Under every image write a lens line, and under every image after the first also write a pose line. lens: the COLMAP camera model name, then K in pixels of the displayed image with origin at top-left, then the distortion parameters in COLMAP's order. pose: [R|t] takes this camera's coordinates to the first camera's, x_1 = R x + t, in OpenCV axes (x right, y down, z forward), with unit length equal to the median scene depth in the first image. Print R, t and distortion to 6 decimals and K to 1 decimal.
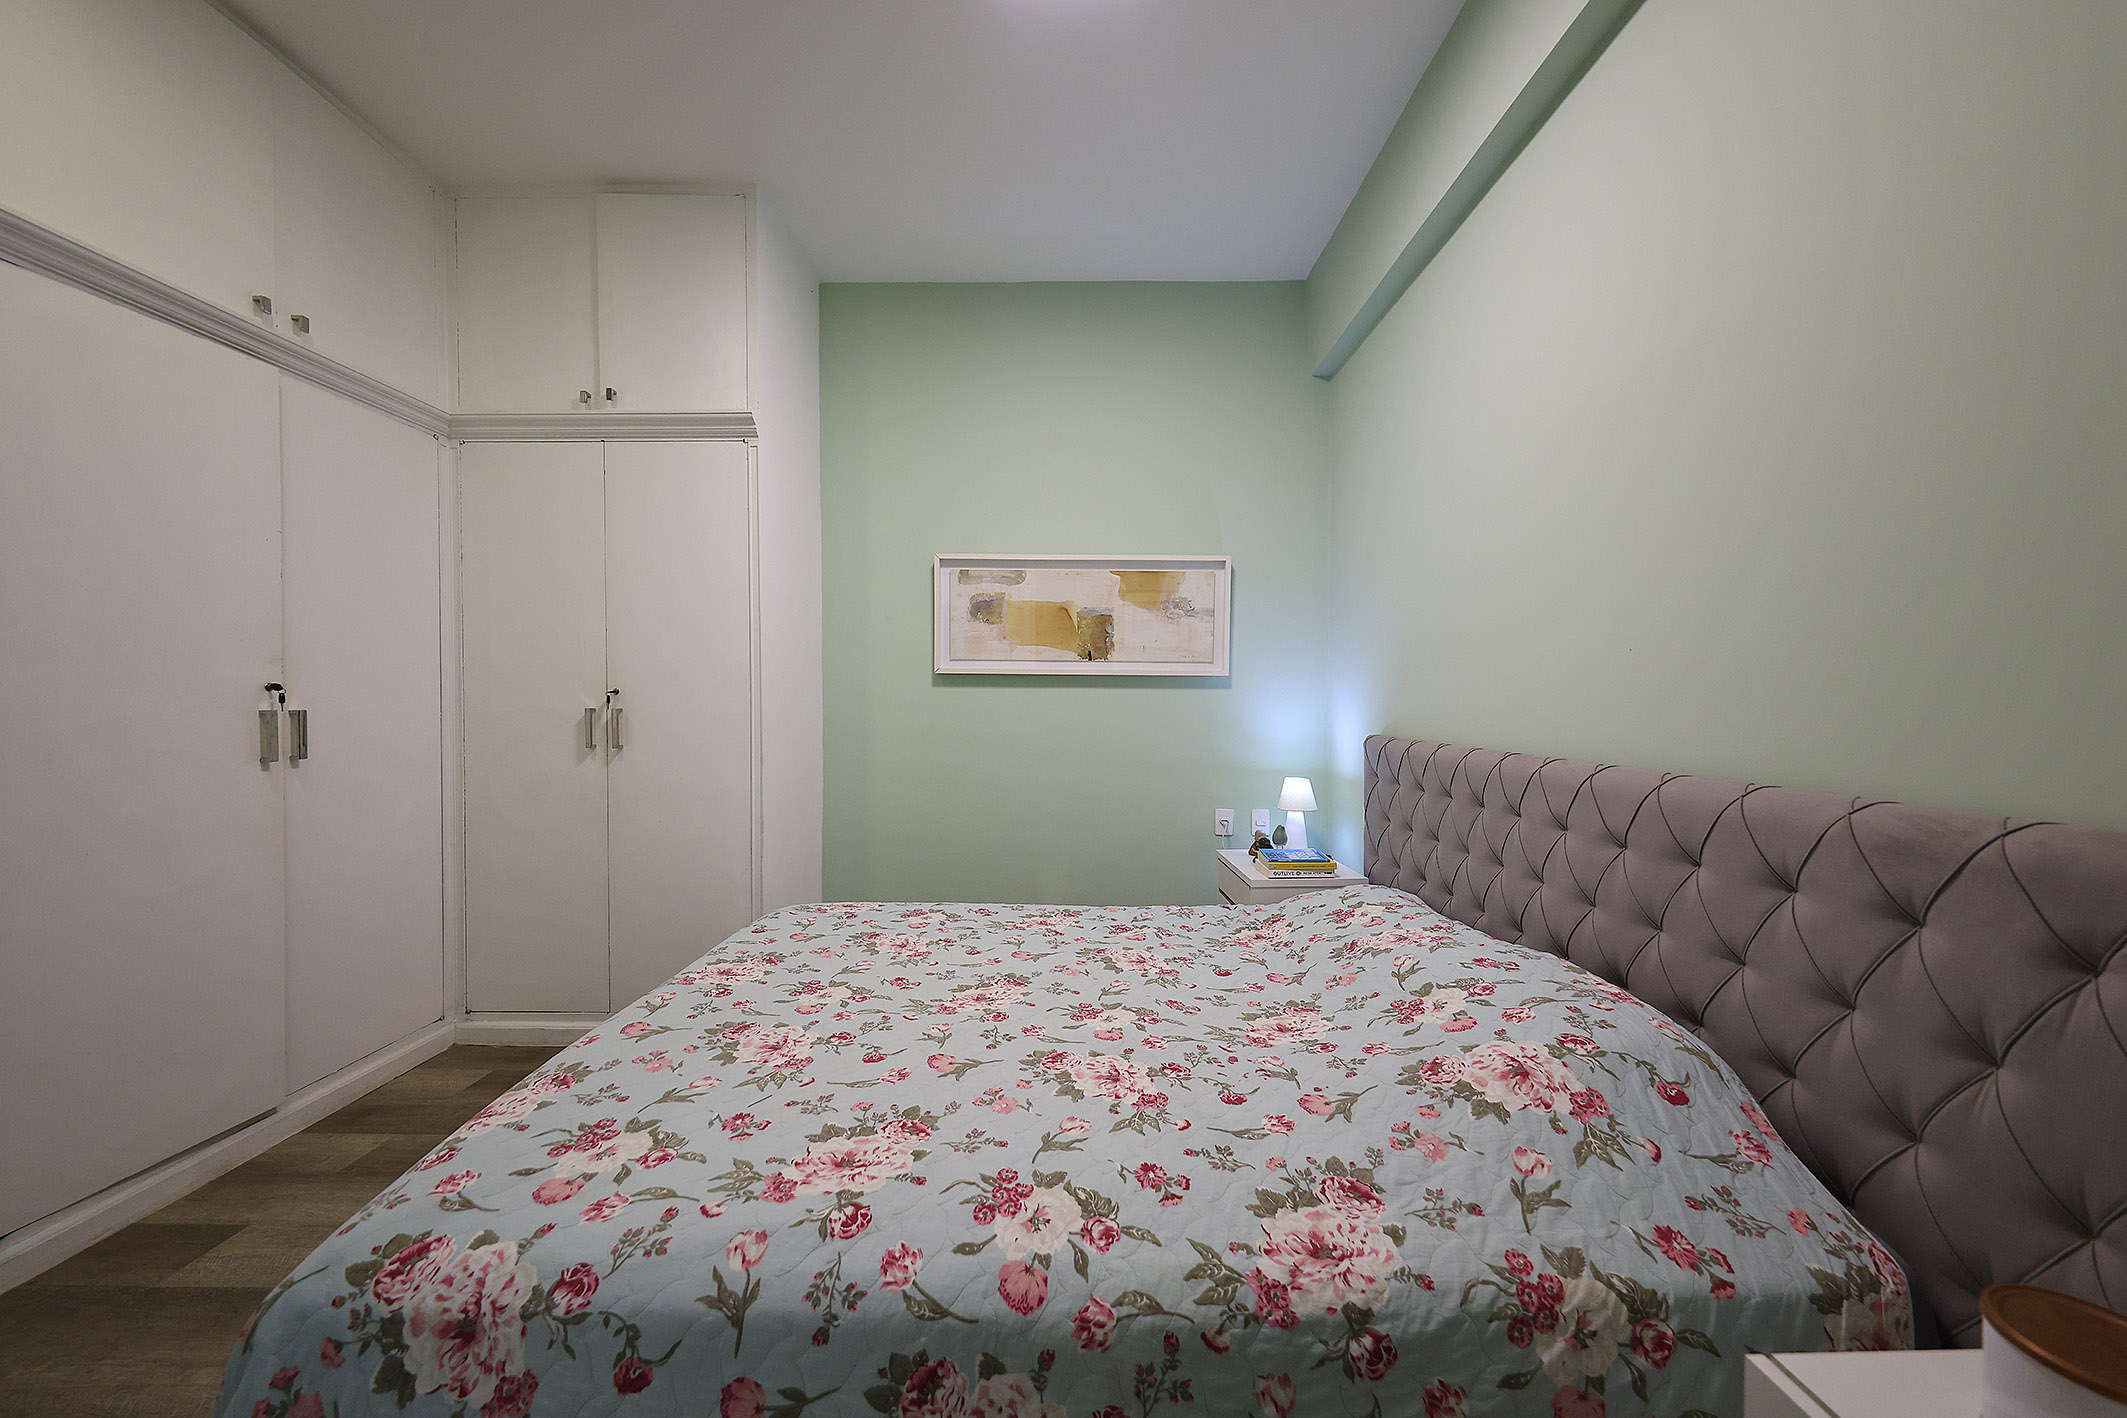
lens RADIAL K [[741.6, 0, 1060.8], [0, 741.6, 707.9], [0, 0, 1]] dist [0.003122, -0.000135]
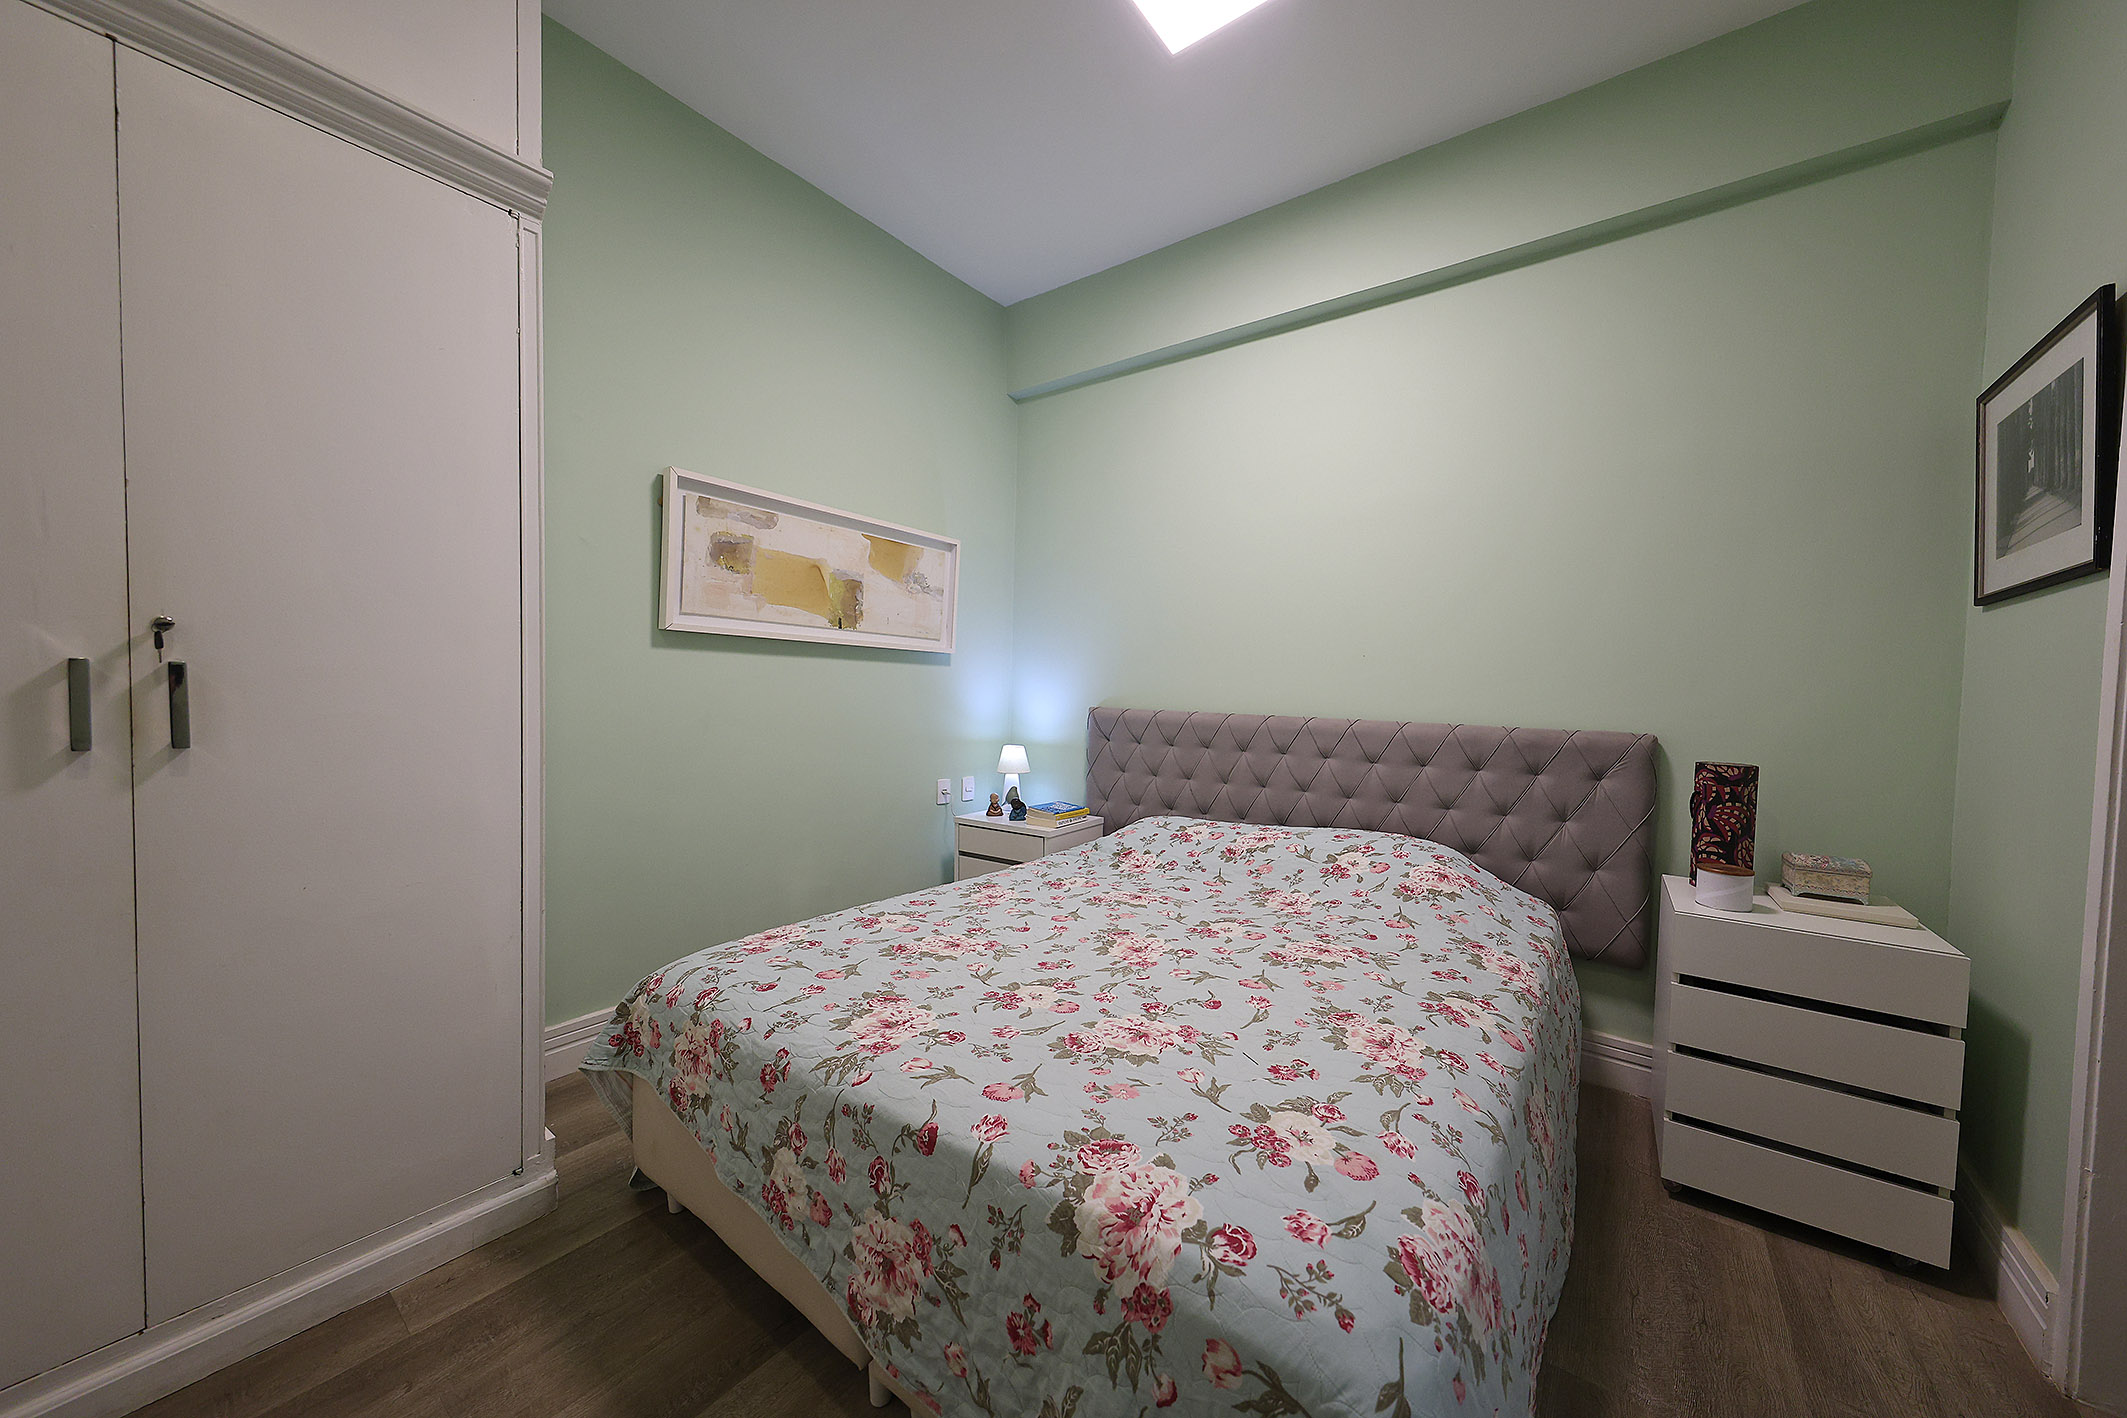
lens RADIAL K [[741.6, 0, 1065.8], [0, 741.6, 713.8], [0, 0, 1]] dist [0.003122, -0.000135]
pose [[0.586141, -0.013699, 0.810093, -0.548219], [-0.015140, 0.999497, 0.027856, 0.011226], [-0.810067, -0.028593, 0.585639, 0.246304]]
